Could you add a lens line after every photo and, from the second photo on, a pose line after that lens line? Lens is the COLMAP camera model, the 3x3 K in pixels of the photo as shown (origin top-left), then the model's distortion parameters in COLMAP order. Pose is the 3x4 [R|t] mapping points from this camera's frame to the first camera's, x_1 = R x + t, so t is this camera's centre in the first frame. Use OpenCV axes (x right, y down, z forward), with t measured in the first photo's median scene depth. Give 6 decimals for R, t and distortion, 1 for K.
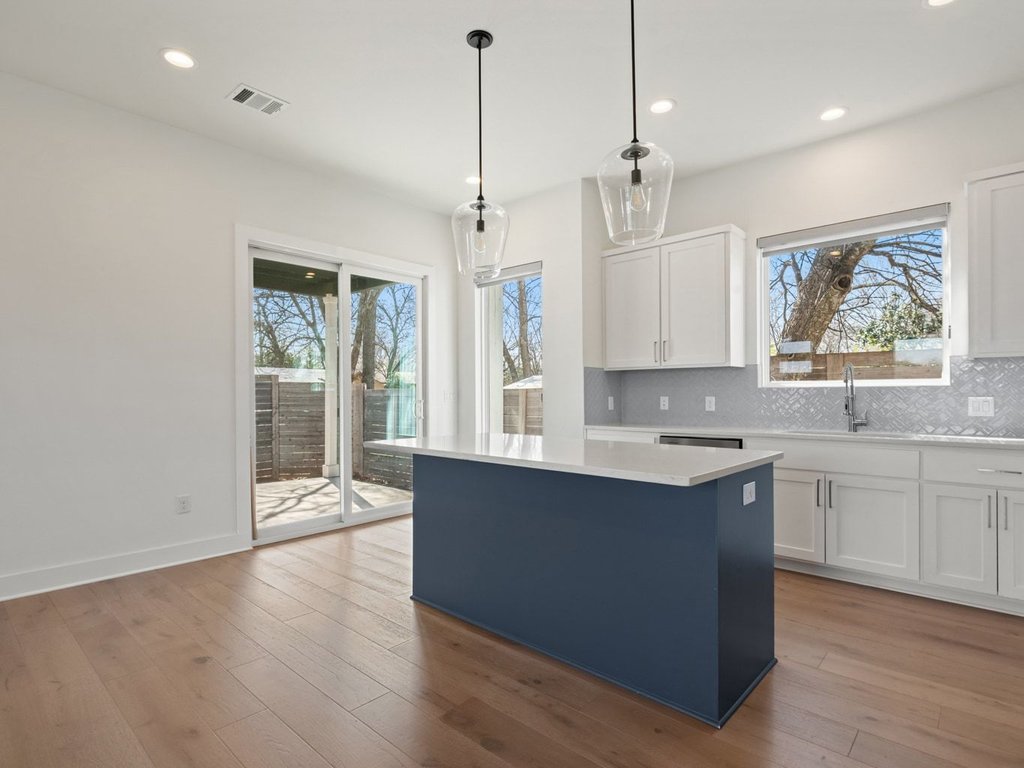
lens RADIAL K [[534.3, 0, 511.9], [0, 534.3, 386.7], [0, 0, 1]] dist [0.001261, -0.002023]
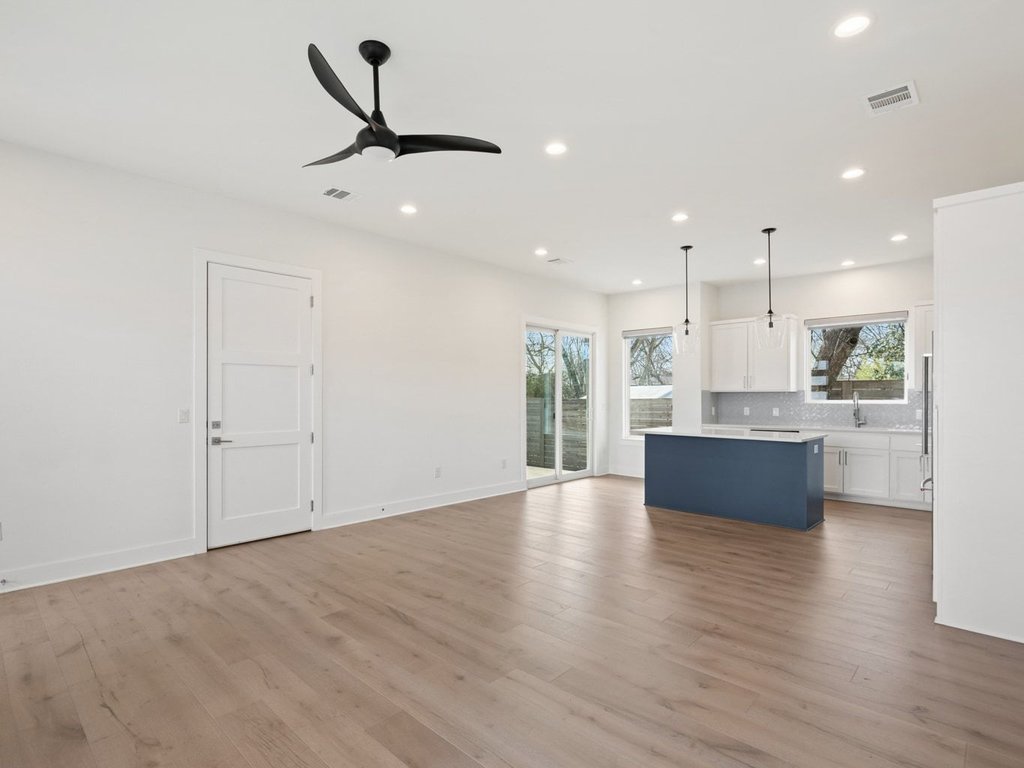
lens RADIAL K [[516.6, 0, 514.7], [0, 516.6, 390.6], [0, 0, 1]] dist [0.000241, -0.001037]
pose [[0.999740, 0.004312, -0.022382, -0.497031], [-0.004268, 0.999989, 0.002014, -0.041474], [0.022391, -0.001918, 0.999747, -0.793389]]
